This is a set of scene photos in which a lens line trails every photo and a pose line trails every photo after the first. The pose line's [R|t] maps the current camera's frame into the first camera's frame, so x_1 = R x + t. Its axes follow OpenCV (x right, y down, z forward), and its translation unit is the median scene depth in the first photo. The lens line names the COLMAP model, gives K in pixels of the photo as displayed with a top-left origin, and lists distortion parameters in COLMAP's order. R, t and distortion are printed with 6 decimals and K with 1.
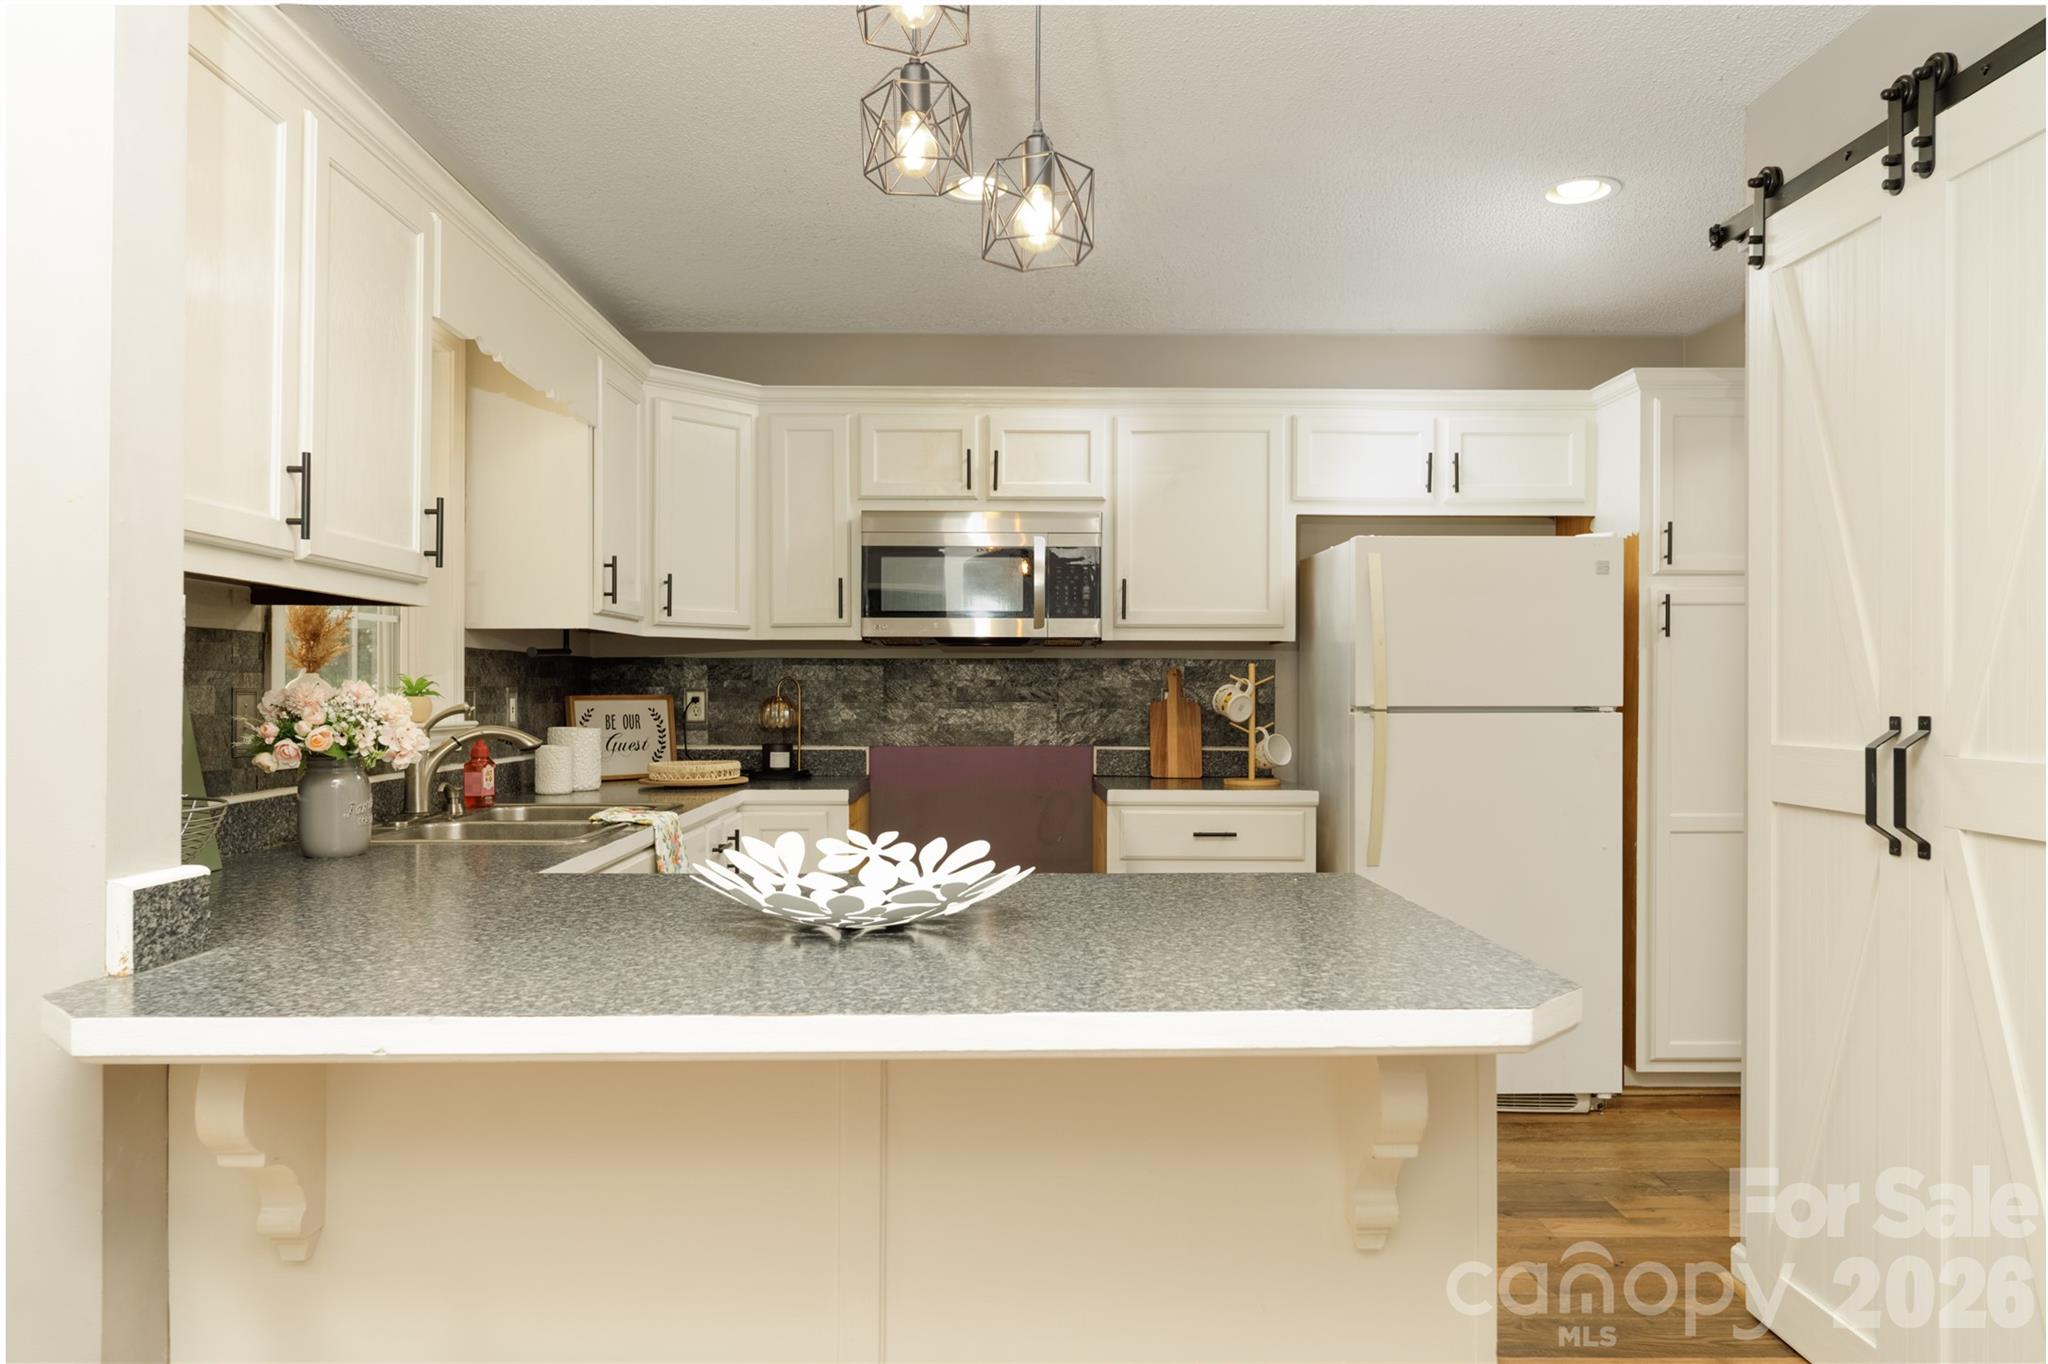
lens RADIAL K [[1269.2, 0, 1025.8], [0, 1269.2, 681.3], [0, 0, 1]] dist [-0.001796, 0.003661]
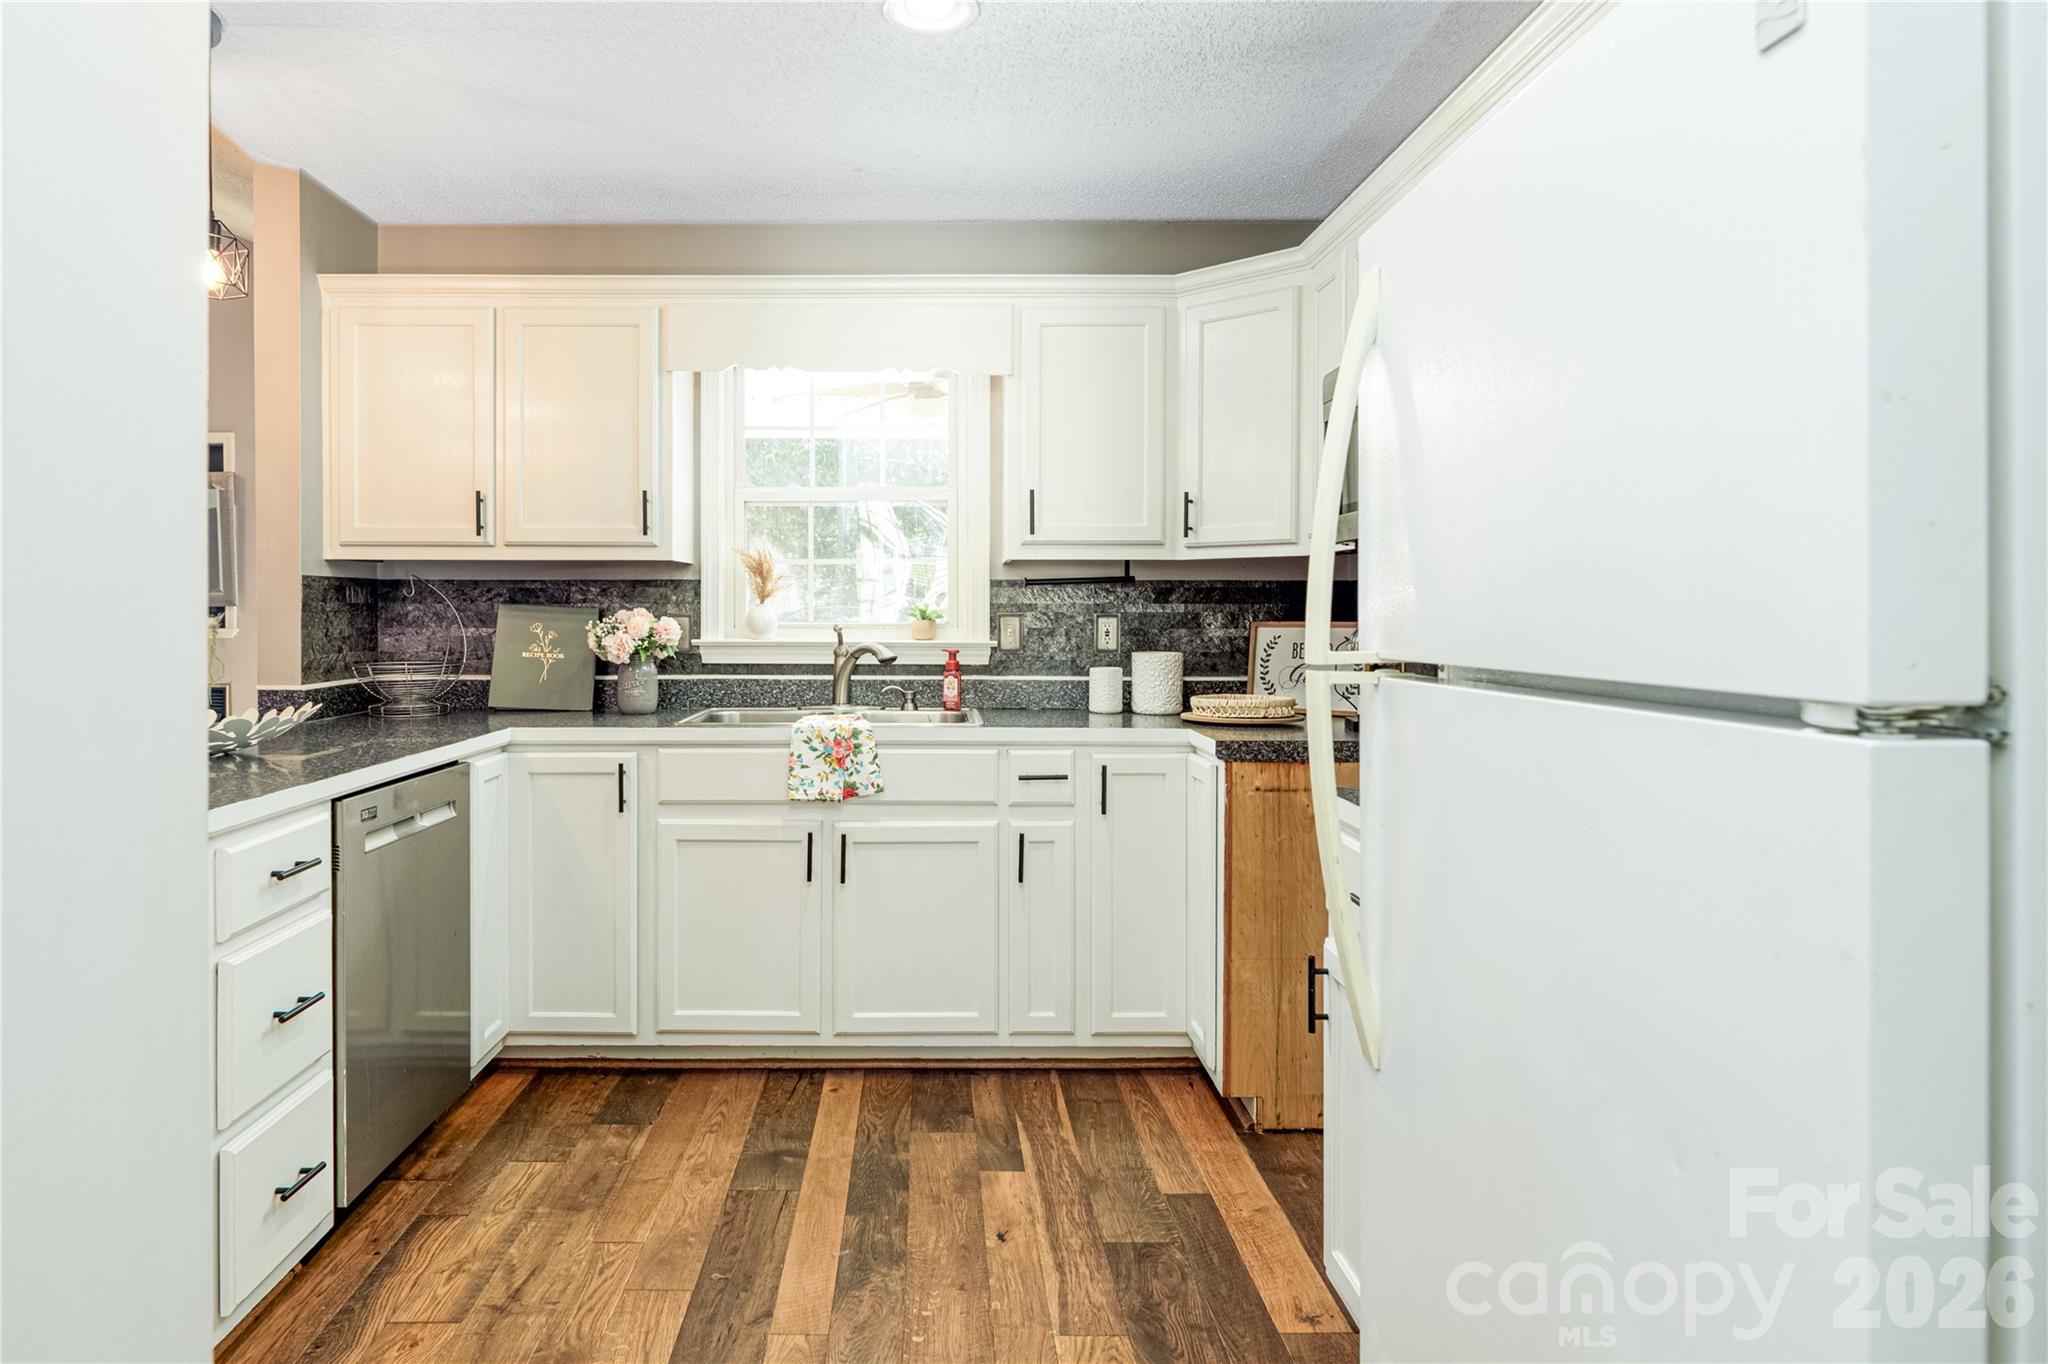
lens RADIAL K [[1269.2, 0, 985.8], [0, 1269.2, 622.3], [0, 0, 1]] dist [-0.001796, 0.003661]
pose [[0.009453, 0.007152, -0.999930, 0.613993], [0.003649, 0.999968, 0.007187, 0.003714], [0.999949, -0.003717, 0.009426, 0.784870]]
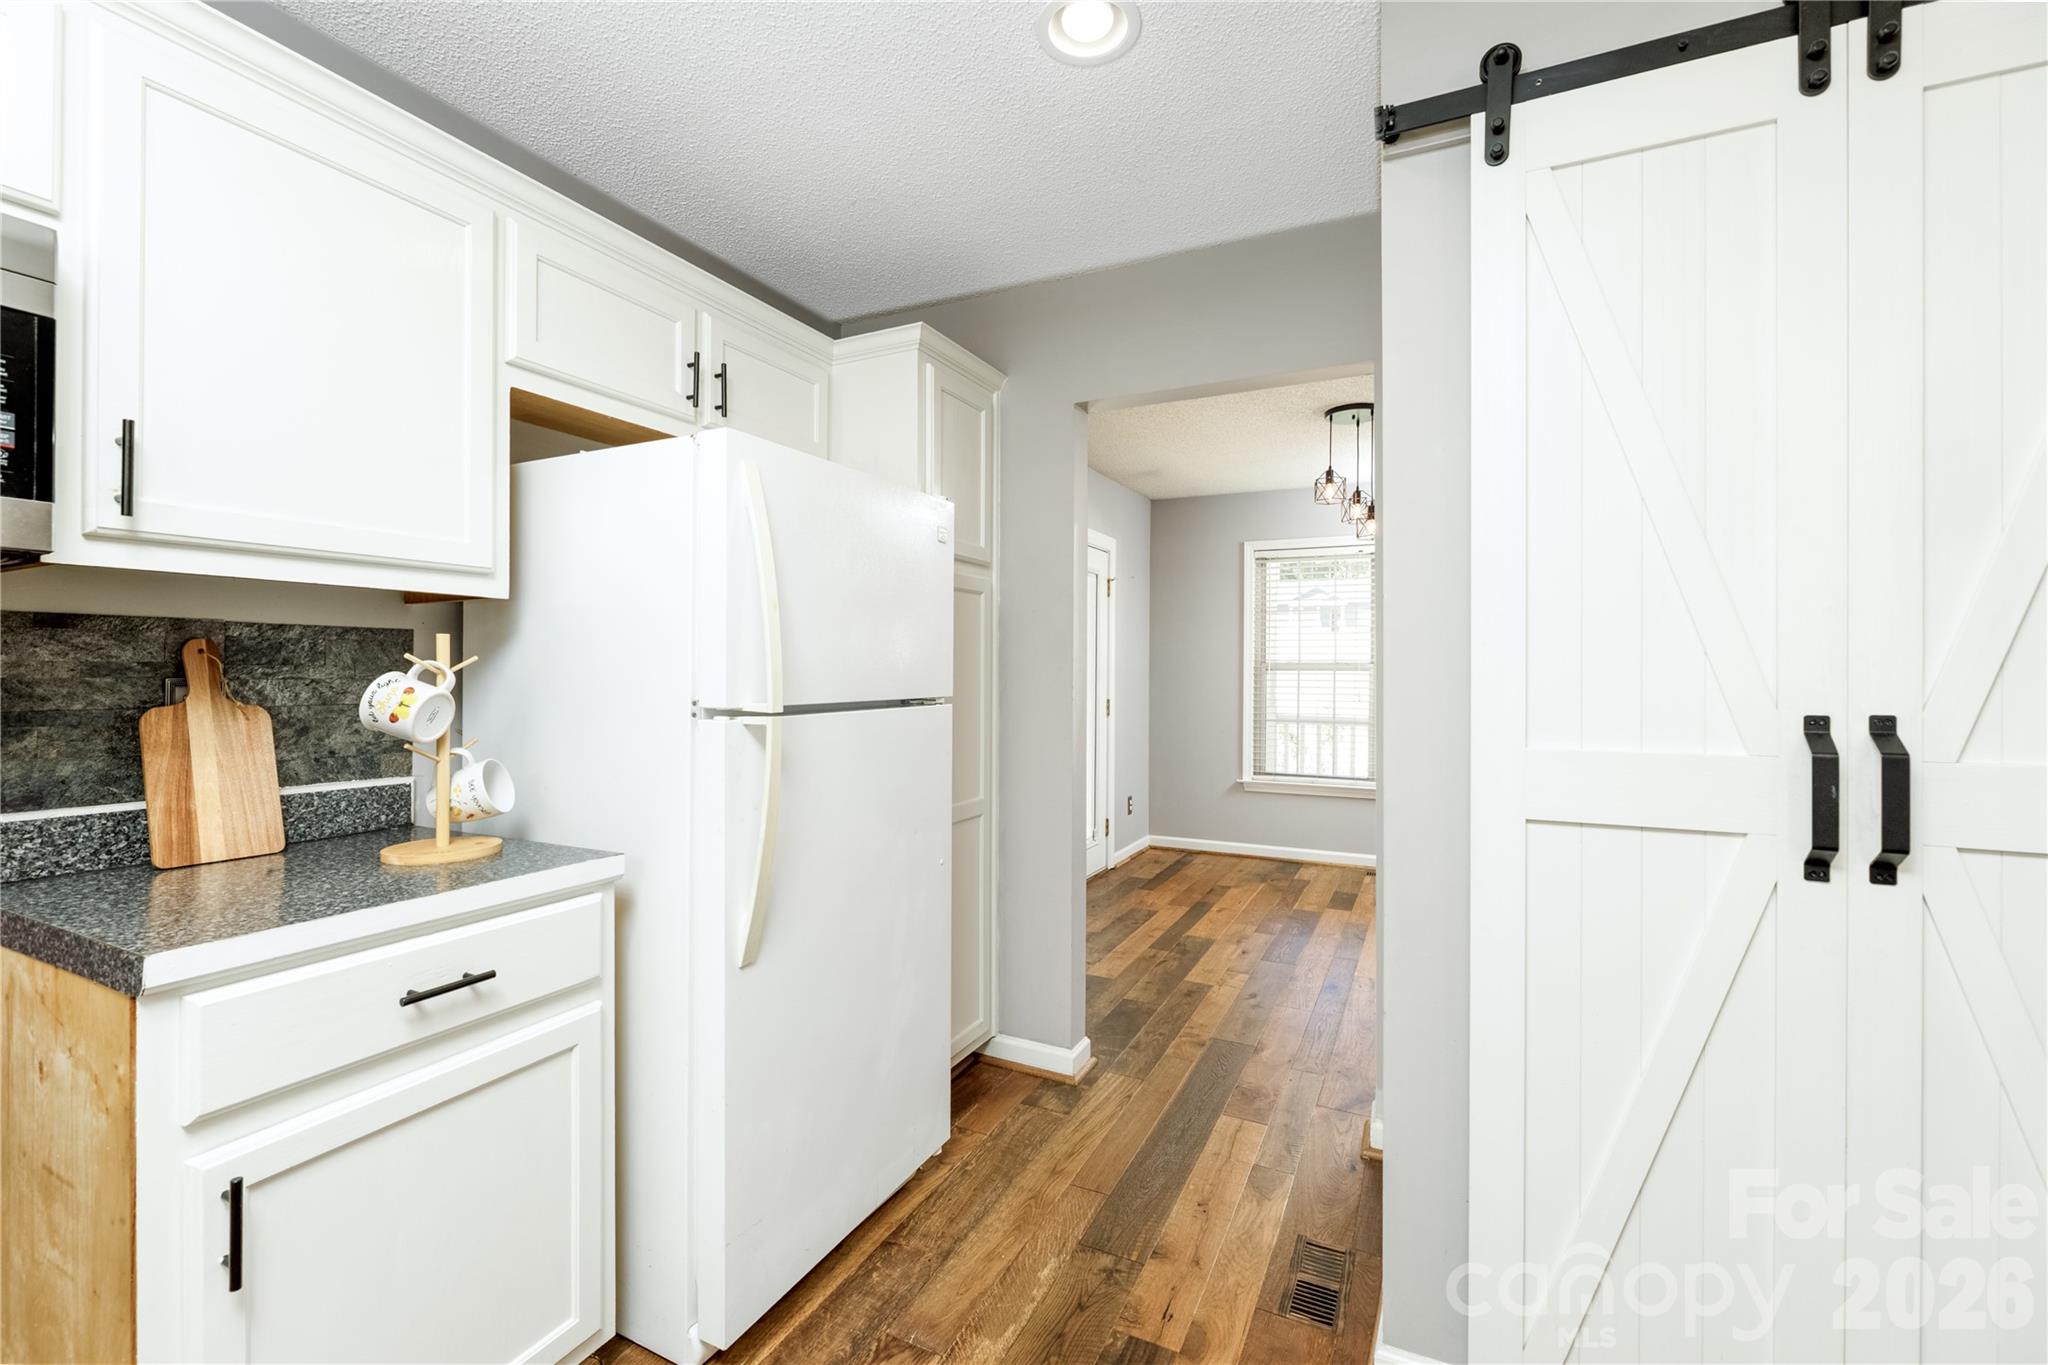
lens RADIAL K [[865.6, 0, 1016.3], [0, 865.6, 673.5], [0, 0, 1]] dist [-0.001833, -0.000150]
pose [[0.469189, -0.004547, 0.883086, -0.035301], [-0.005321, 0.999954, 0.007976, -0.000960], [-0.883082, -0.008441, 0.469143, 0.608831]]
